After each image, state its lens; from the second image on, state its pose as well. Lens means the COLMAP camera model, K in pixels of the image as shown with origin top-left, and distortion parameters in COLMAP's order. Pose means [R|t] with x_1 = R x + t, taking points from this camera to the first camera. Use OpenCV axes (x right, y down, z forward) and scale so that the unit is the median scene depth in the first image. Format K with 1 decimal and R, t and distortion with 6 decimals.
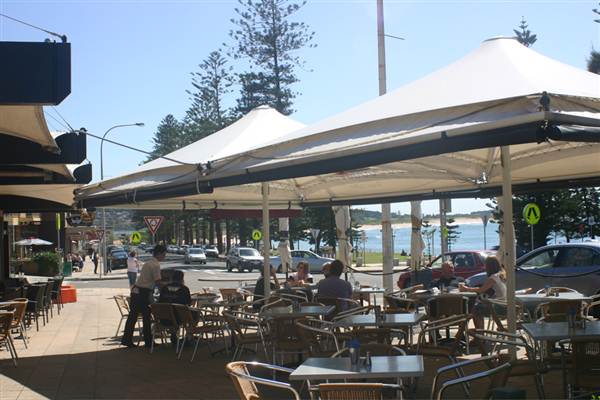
lens RADIAL K [[760.5, 0, 303.1], [0, 760.5, 209.5], [0, 0, 1]] dist [-0.153467, 0.086330]
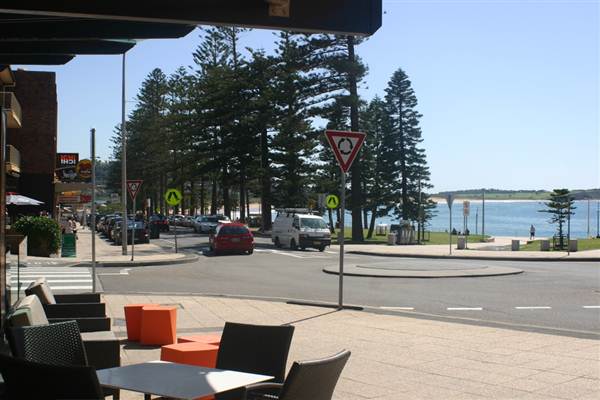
lens RADIAL K [[760.5, 0, 303.1], [0, 760.5, 209.5], [0, 0, 1]] dist [-0.153467, 0.086330]
pose [[0.998472, 0.030049, 0.046380, -0.108877], [-0.031538, 0.998999, 0.031713, 0.018031], [-0.045381, -0.033127, 0.998420, 0.268494]]
